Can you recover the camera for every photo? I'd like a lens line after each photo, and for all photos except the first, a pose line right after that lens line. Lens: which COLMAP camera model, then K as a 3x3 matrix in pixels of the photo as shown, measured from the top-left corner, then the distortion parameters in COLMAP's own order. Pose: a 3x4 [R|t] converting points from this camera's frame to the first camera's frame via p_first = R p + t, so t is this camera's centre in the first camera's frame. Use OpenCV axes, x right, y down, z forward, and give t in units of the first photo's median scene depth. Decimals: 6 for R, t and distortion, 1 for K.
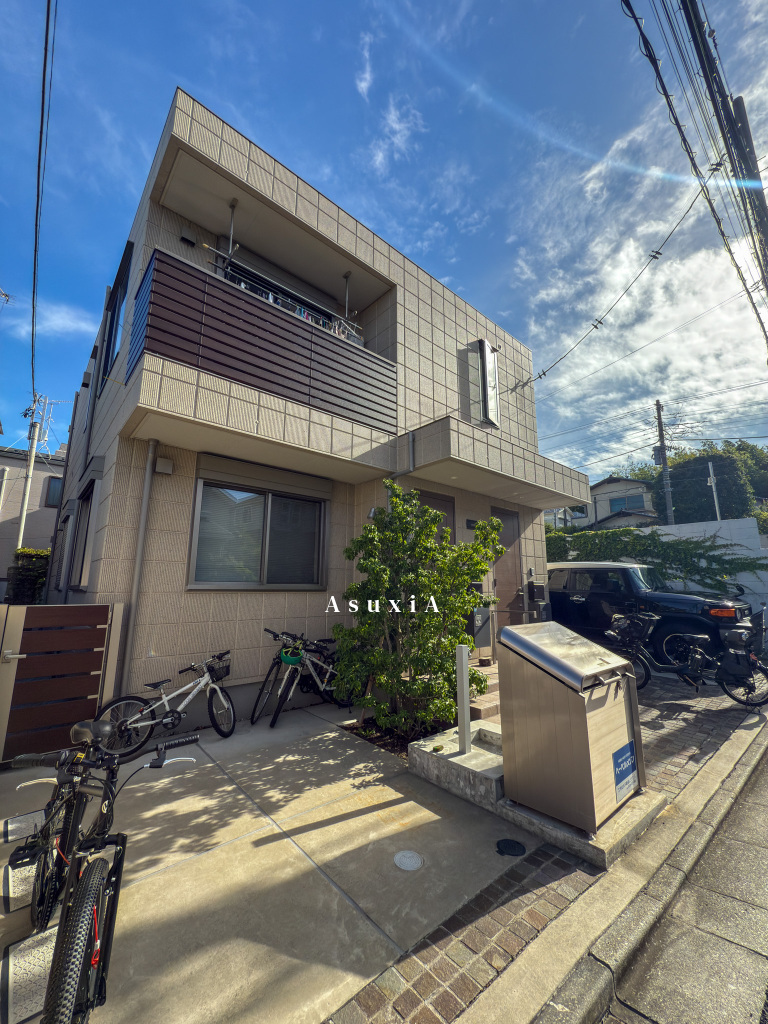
lens RADIAL K [[408.2, 0, 384.0], [0, 408.2, 512.0], [0, 0, 1]] dist [0.001982, -0.000259]
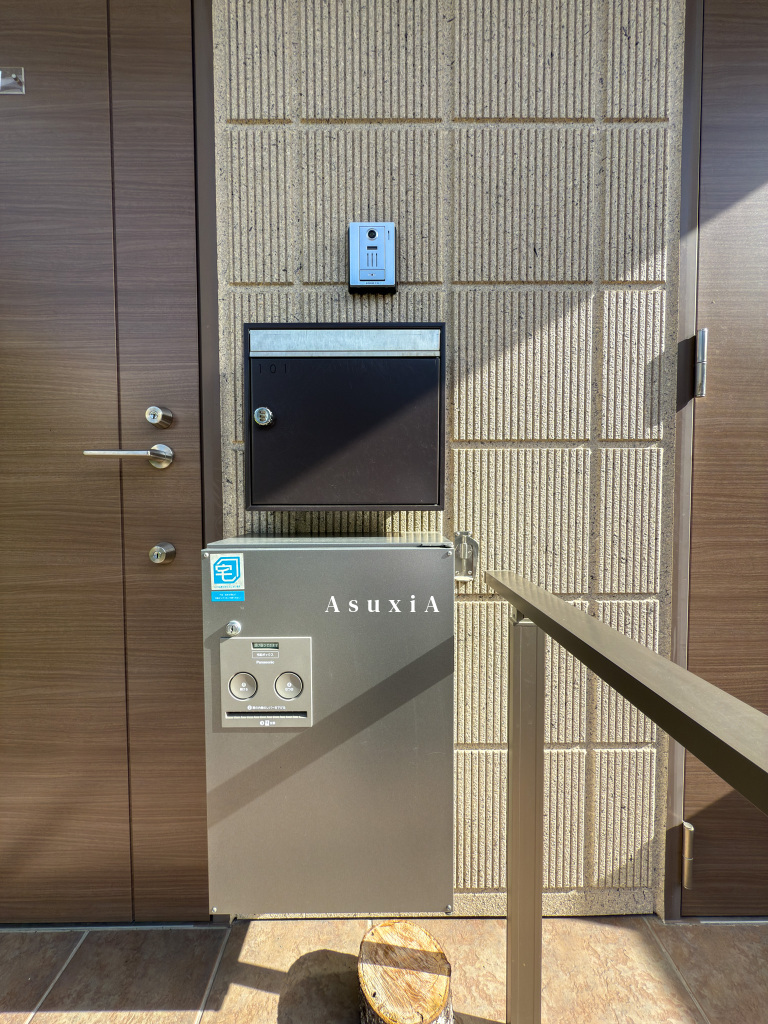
lens RADIAL K [[408.2, 0, 384.0], [0, 408.2, 512.0], [0, 0, 1]] dist [0.001982, -0.000259]
pose [[0.754567, 0.018406, -0.655965, 0.302516], [0.127104, 0.976577, 0.173612, 0.194186], [0.643796, -0.214378, 0.734554, 0.886393]]
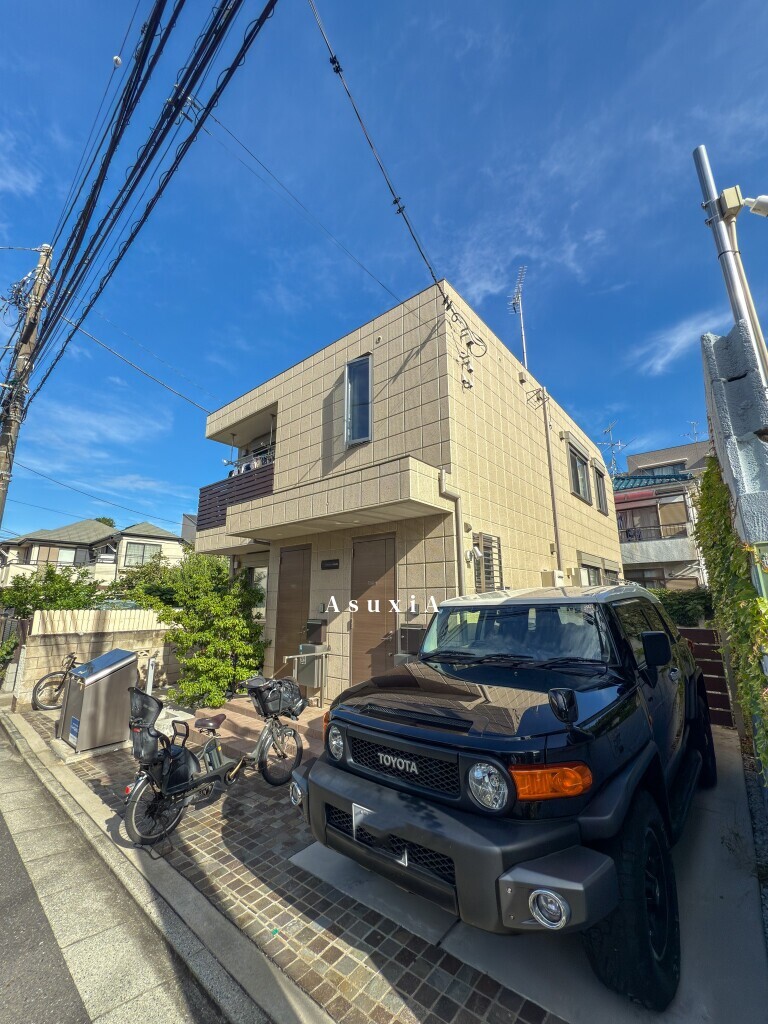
lens RADIAL K [[408.2, 0, 384.0], [0, 408.2, 512.0], [0, 0, 1]] dist [0.001982, -0.000259]
pose [[0.140975, -0.206633, -0.968209, 1.289658], [0.185565, 0.966158, -0.179177, 0.116446], [0.972467, -0.154406, 0.174548, 1.009939]]
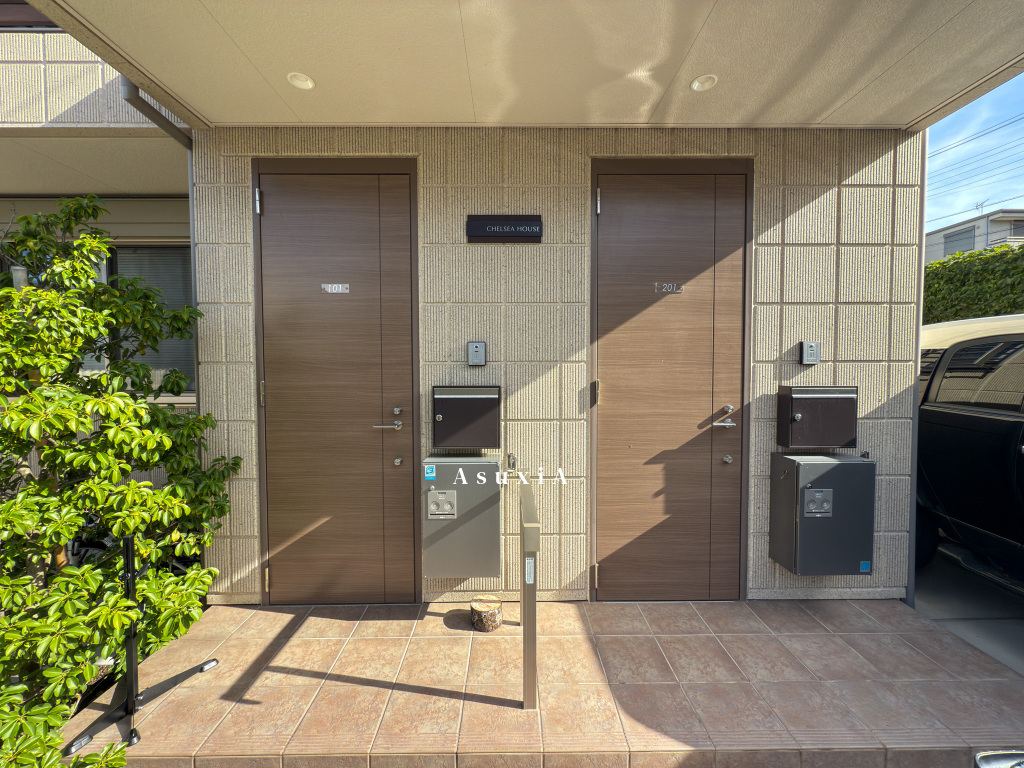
lens RADIAL K [[408.2, 0, 512.0], [0, 408.2, 384.0], [0, 0, 1]] dist [0.001982, -0.000259]
pose [[0.756262, 0.019001, -0.653993, 0.470119], [0.125760, 0.976717, 0.173804, 0.104585], [0.642068, -0.213688, 0.736265, 0.748487]]
